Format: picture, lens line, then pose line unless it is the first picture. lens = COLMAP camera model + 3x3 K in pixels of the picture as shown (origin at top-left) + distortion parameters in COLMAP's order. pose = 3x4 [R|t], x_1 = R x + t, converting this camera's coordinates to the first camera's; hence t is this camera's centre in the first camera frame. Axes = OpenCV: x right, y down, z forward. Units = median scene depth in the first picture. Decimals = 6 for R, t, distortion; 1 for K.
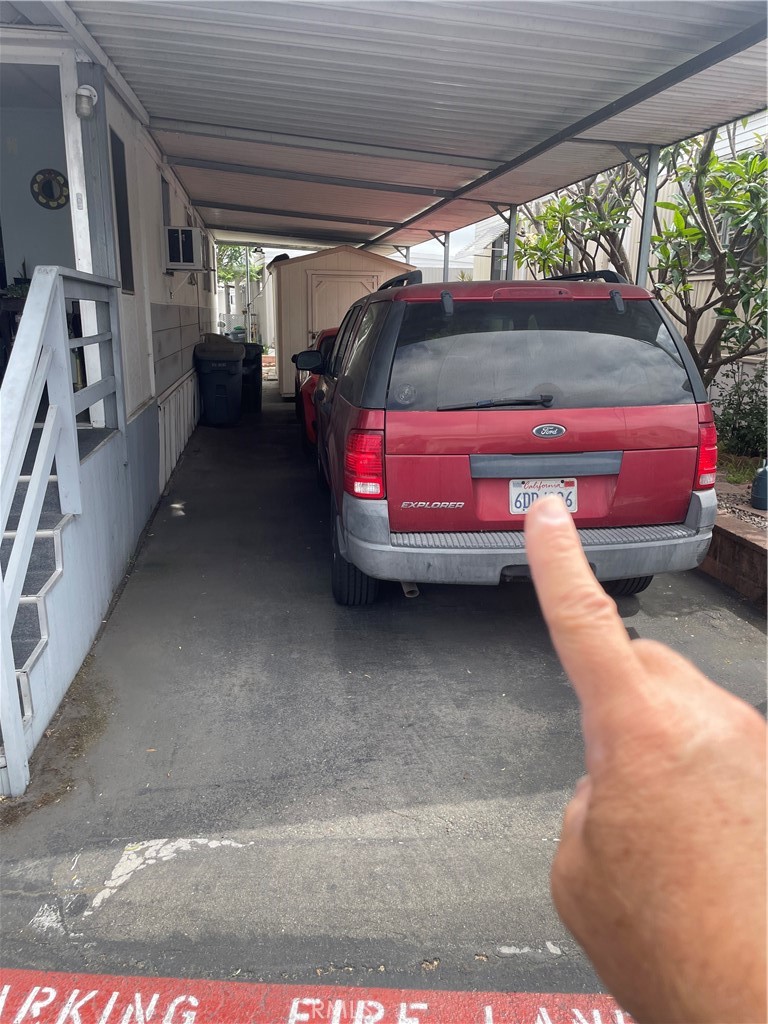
lens RADIAL K [[778.0, 0, 384.0], [0, 778.0, 512.0], [0, 0, 1]] dist [0.064979, -0.003629]
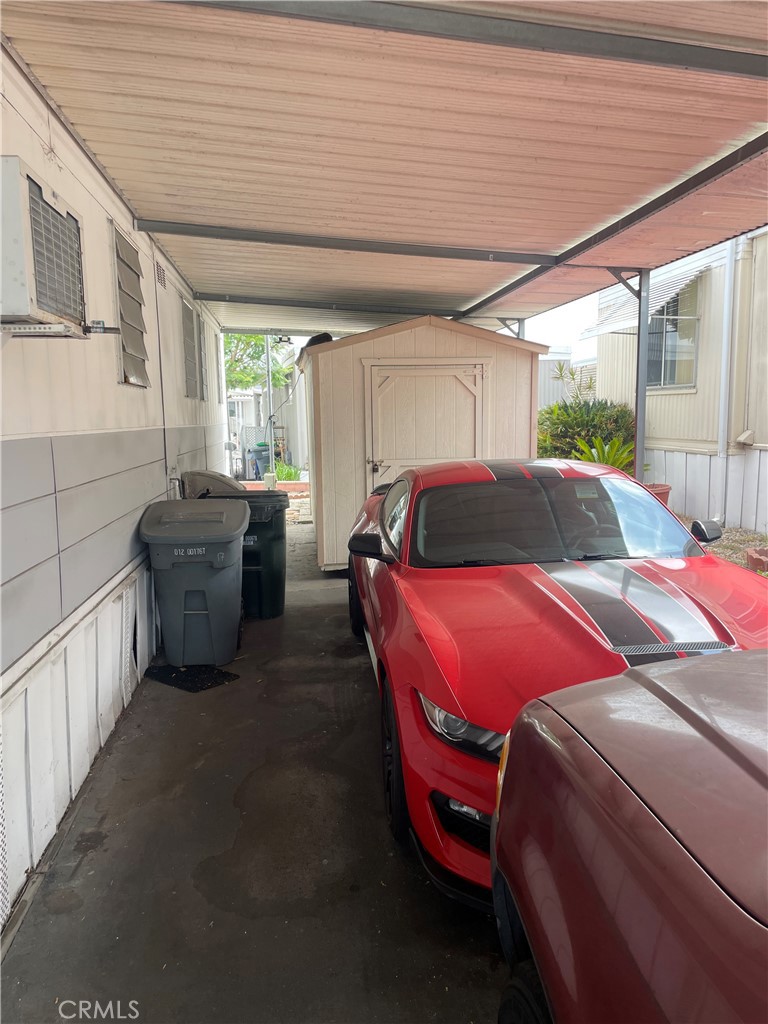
lens RADIAL K [[778.0, 0, 384.0], [0, 778.0, 512.0], [0, 0, 1]] dist [0.064979, -0.003629]
pose [[0.998795, -0.025577, -0.041891, -0.072568], [0.020070, 0.991703, -0.126971, -0.143213], [0.044791, 0.125977, 0.991021, 0.518174]]
